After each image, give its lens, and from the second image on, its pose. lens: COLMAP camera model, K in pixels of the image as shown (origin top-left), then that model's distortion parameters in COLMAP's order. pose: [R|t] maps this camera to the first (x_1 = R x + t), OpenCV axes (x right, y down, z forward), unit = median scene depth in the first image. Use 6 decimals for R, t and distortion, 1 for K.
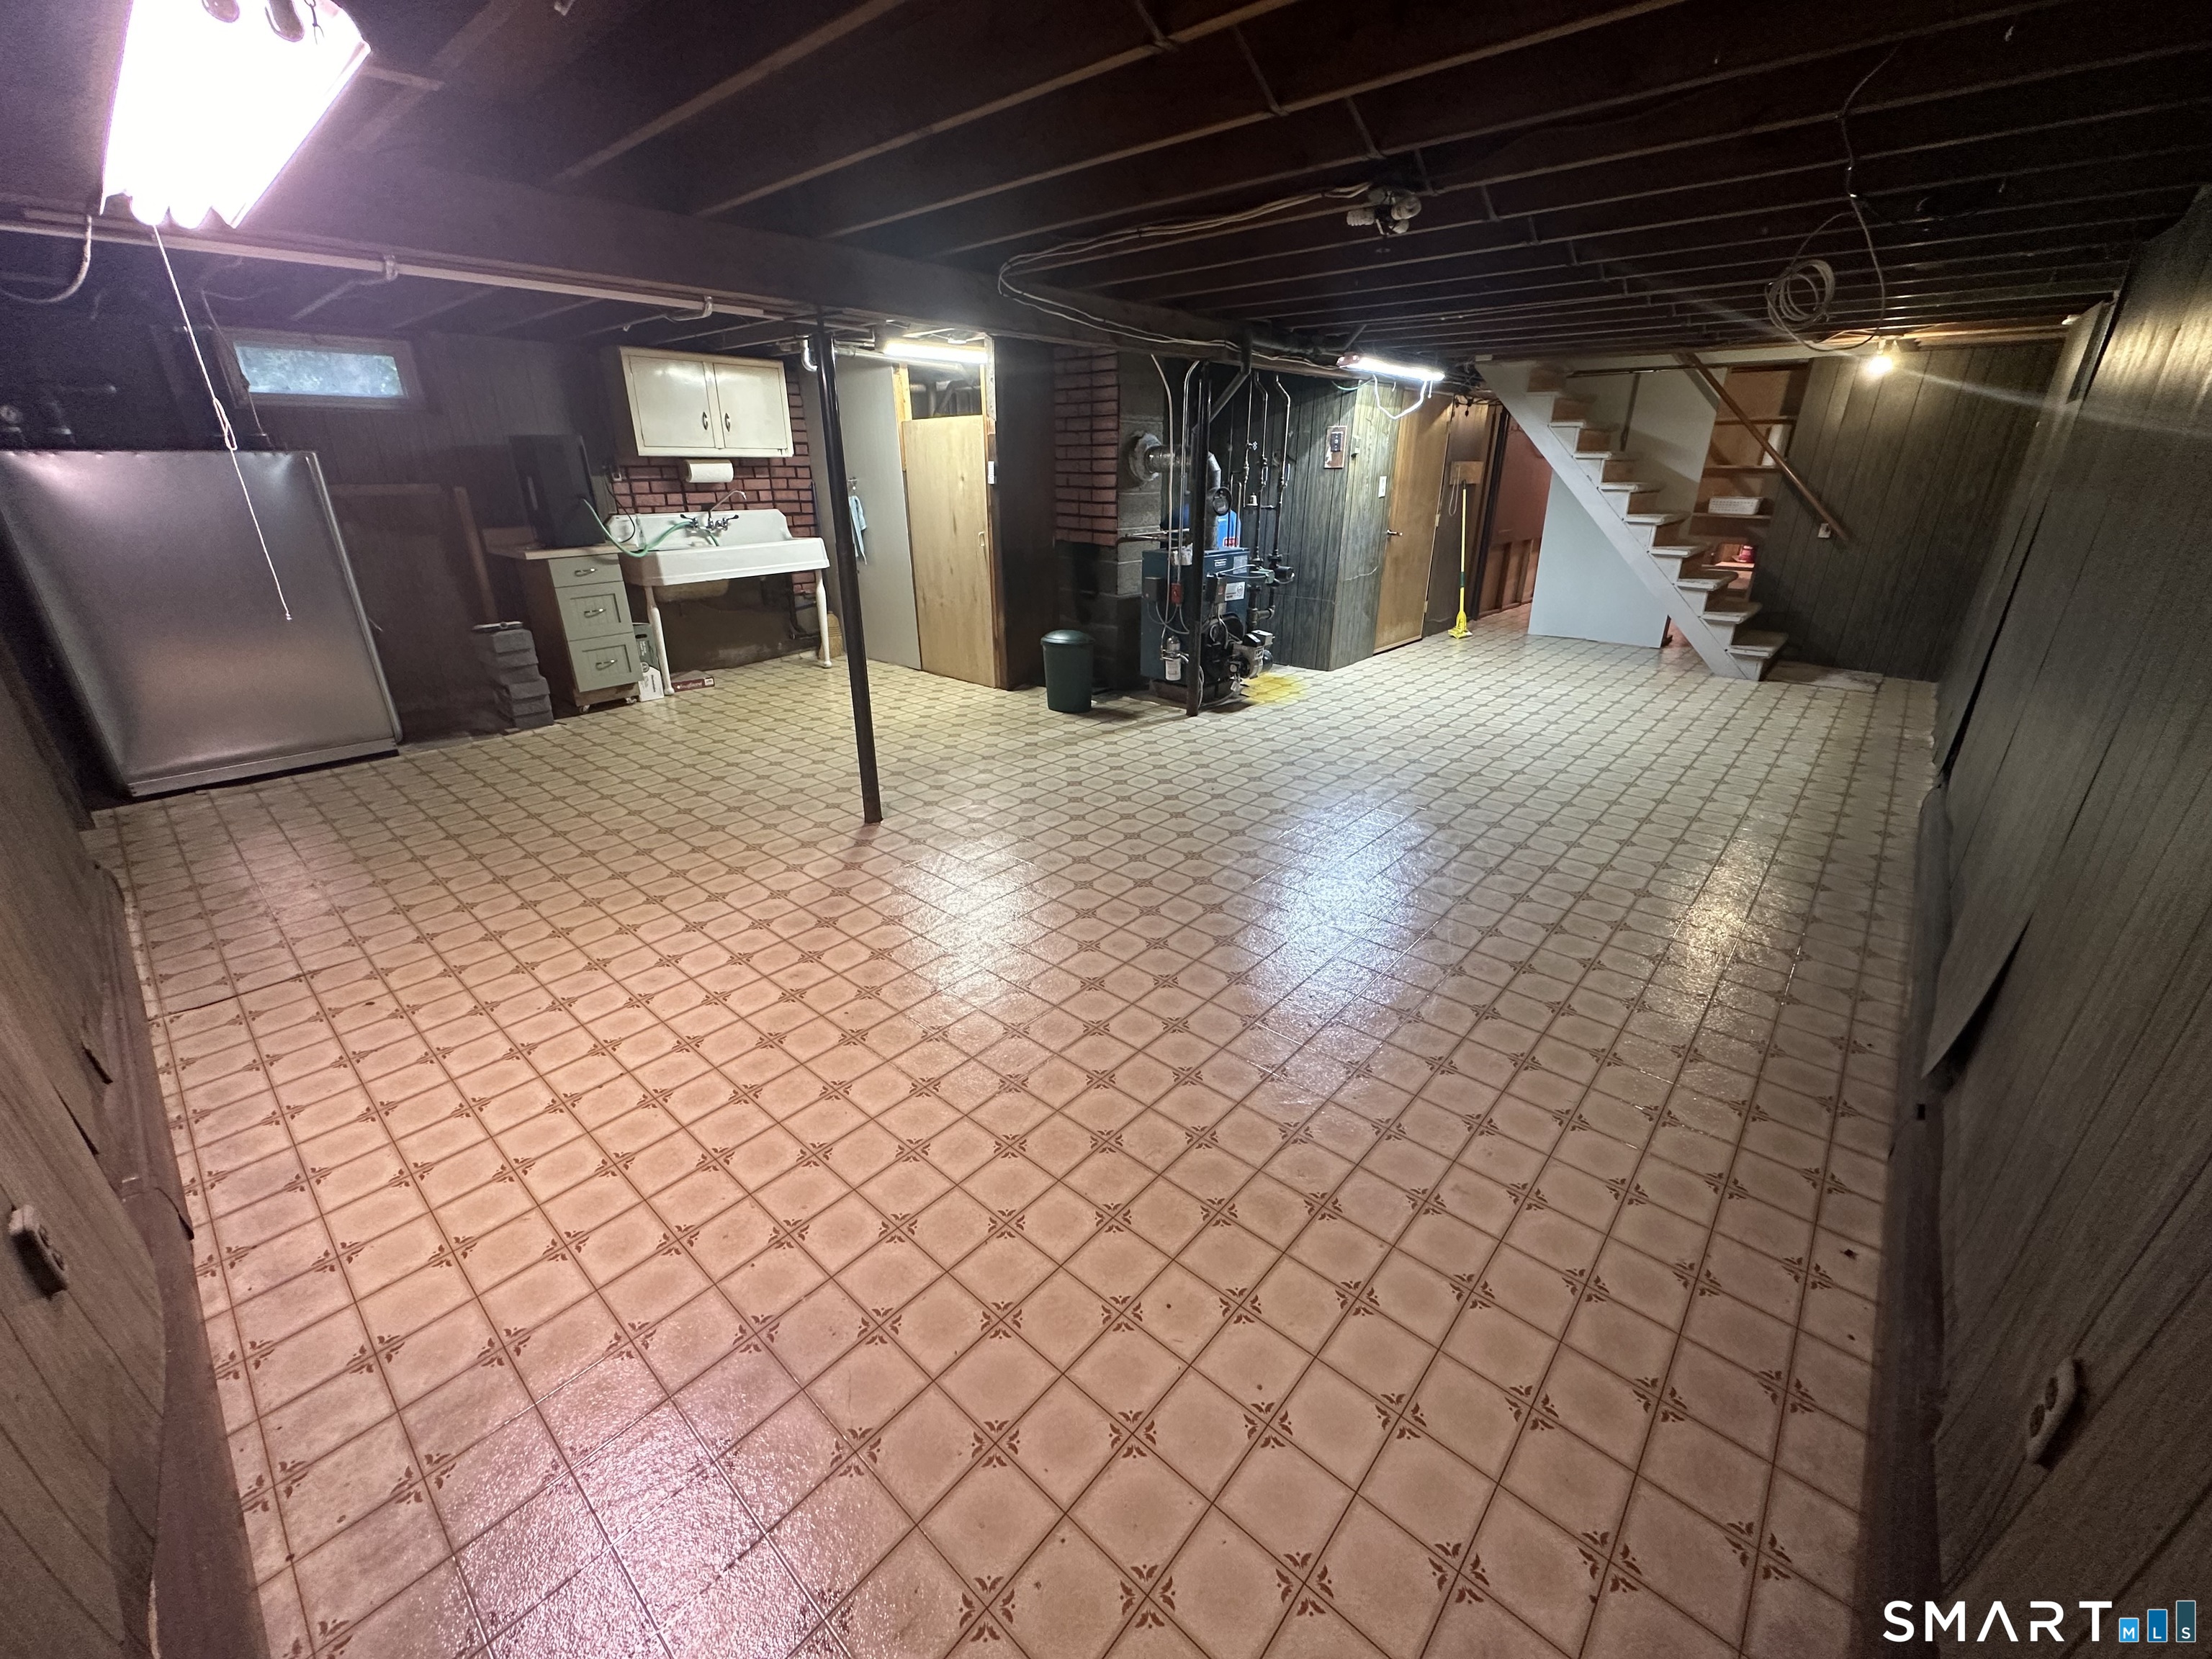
lens RADIAL K [[881.9, 0, 1105.6], [0, 881.9, 829.0], [0, 0, 1]] dist [-0.002075, 0.000899]
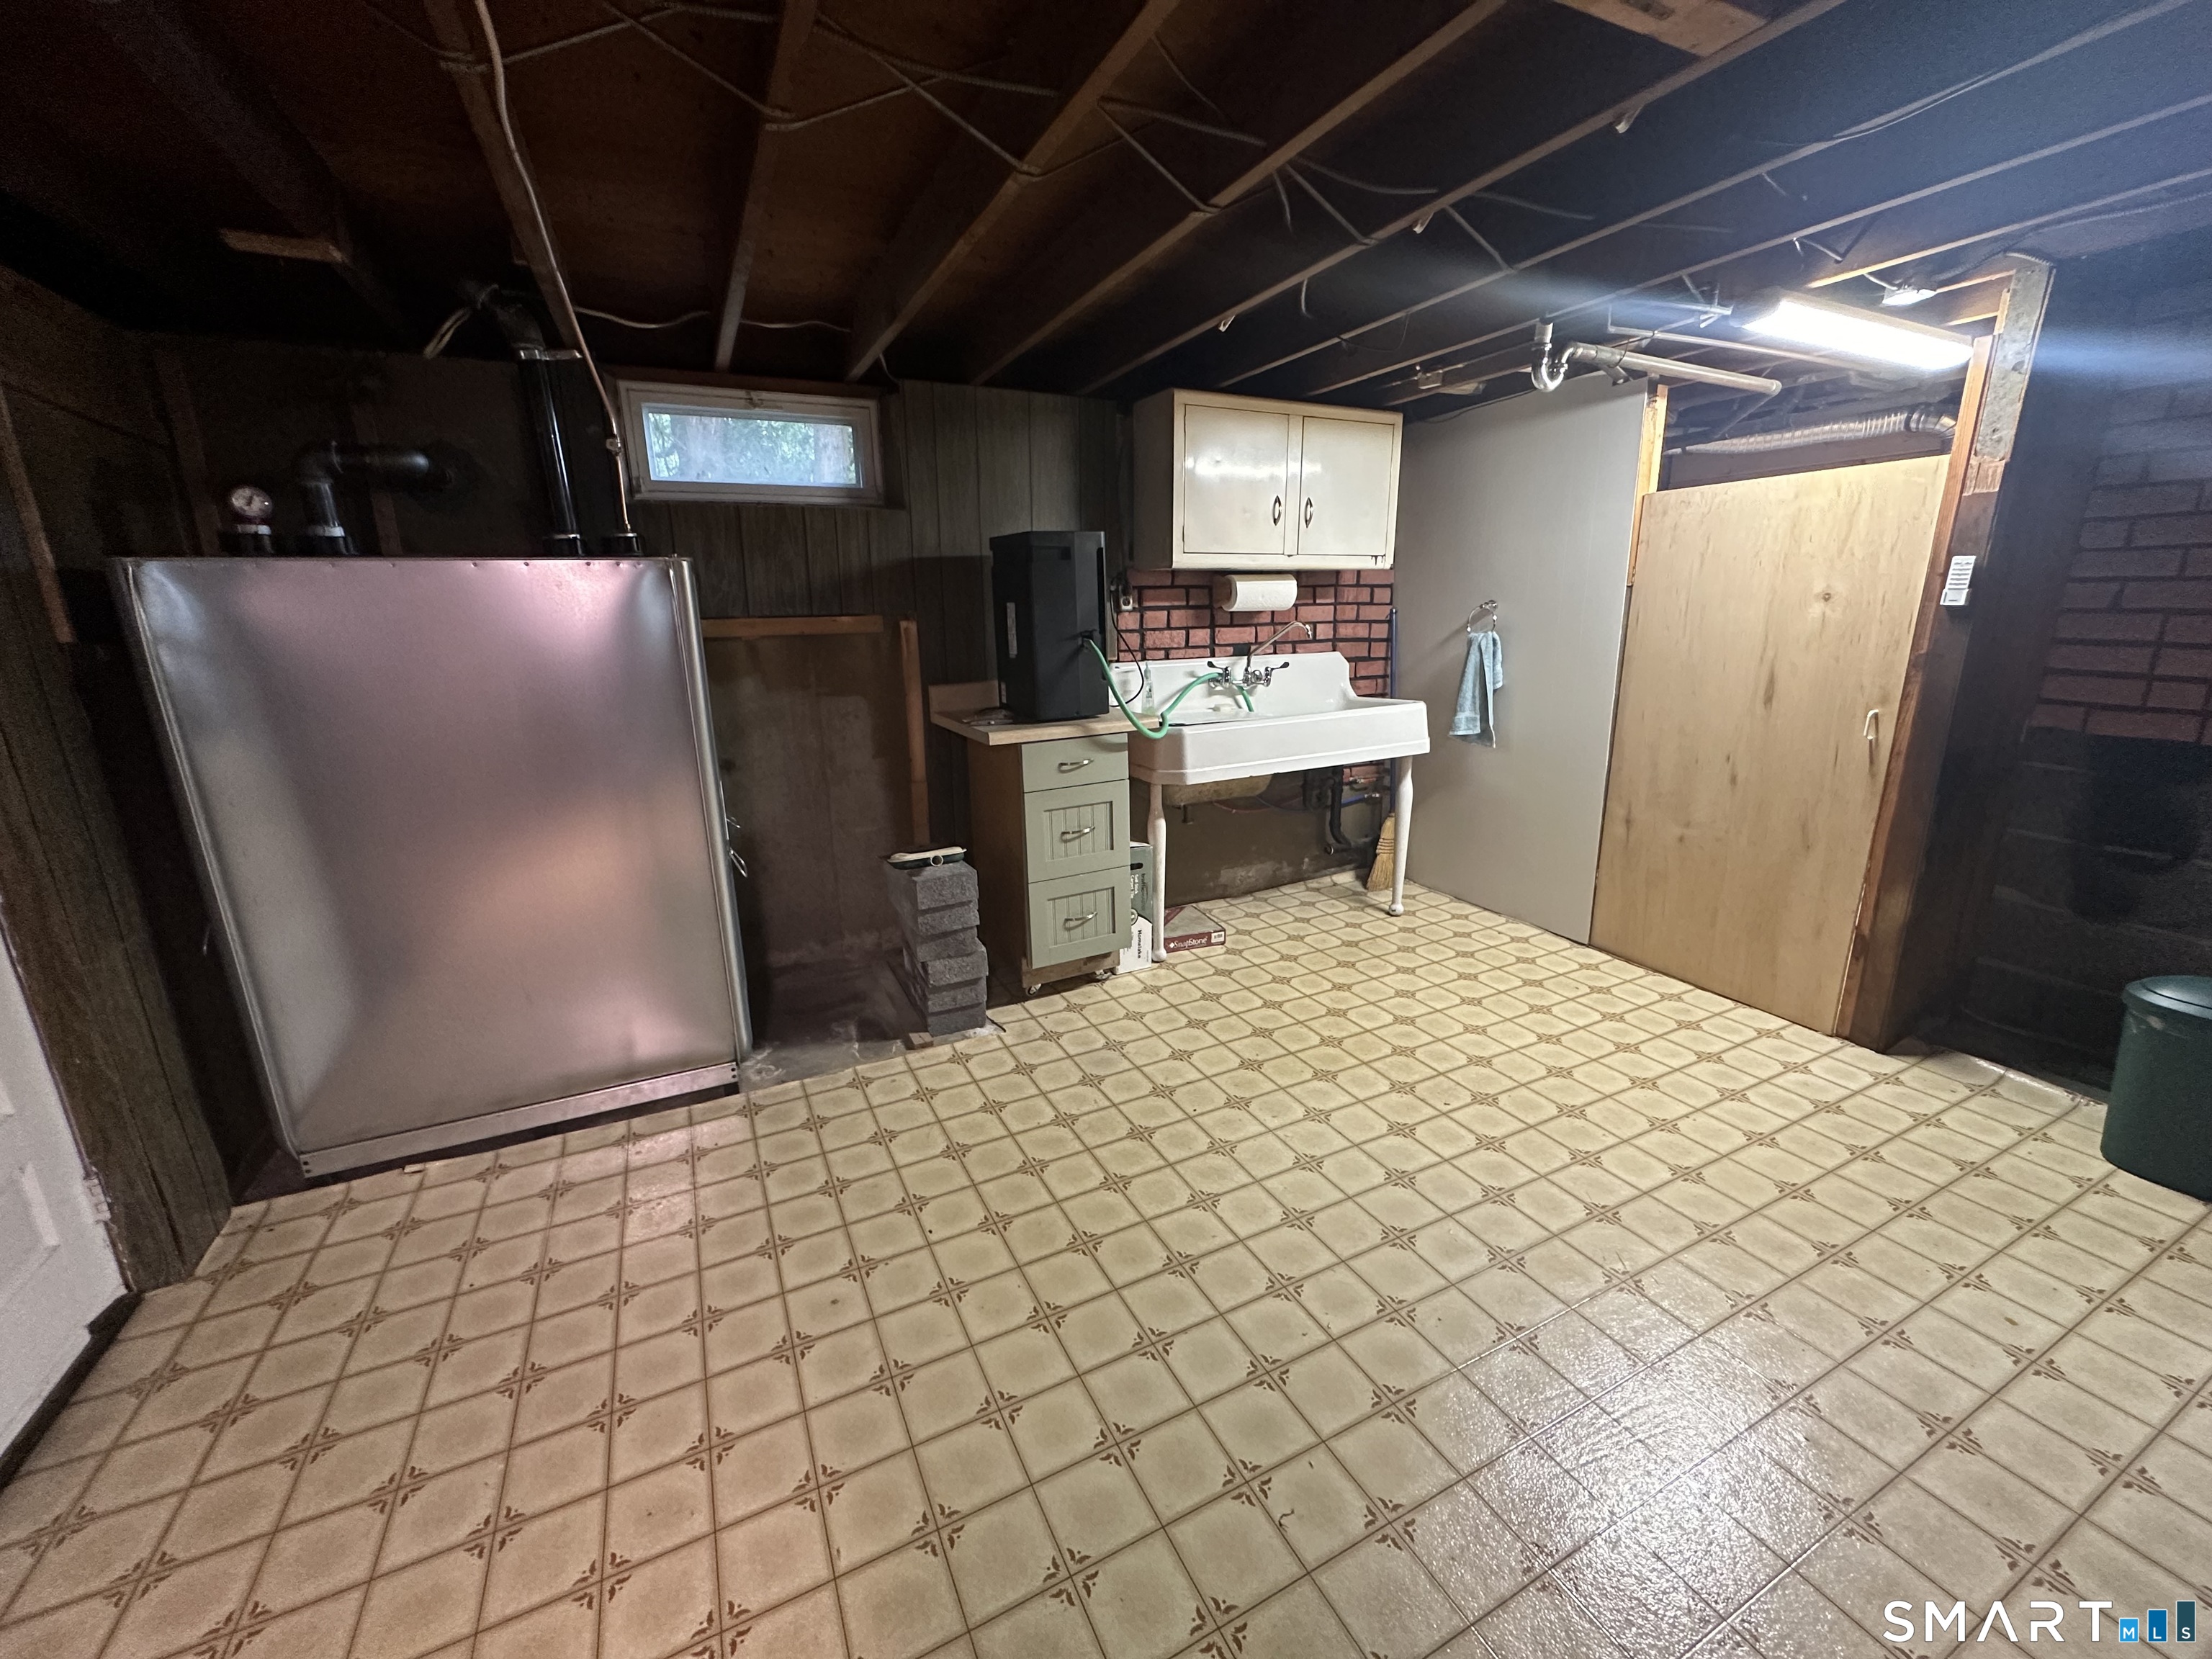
lens RADIAL K [[881.9, 0, 1107.9], [0, 881.9, 829.8], [0, 0, 1]] dist [-0.002075, 0.000899]
pose [[0.925782, 0.081023, -0.369273, -0.322111], [-0.129597, 0.985596, -0.108653, -0.172275], [0.355151, 0.148445, 0.922947, 0.443454]]
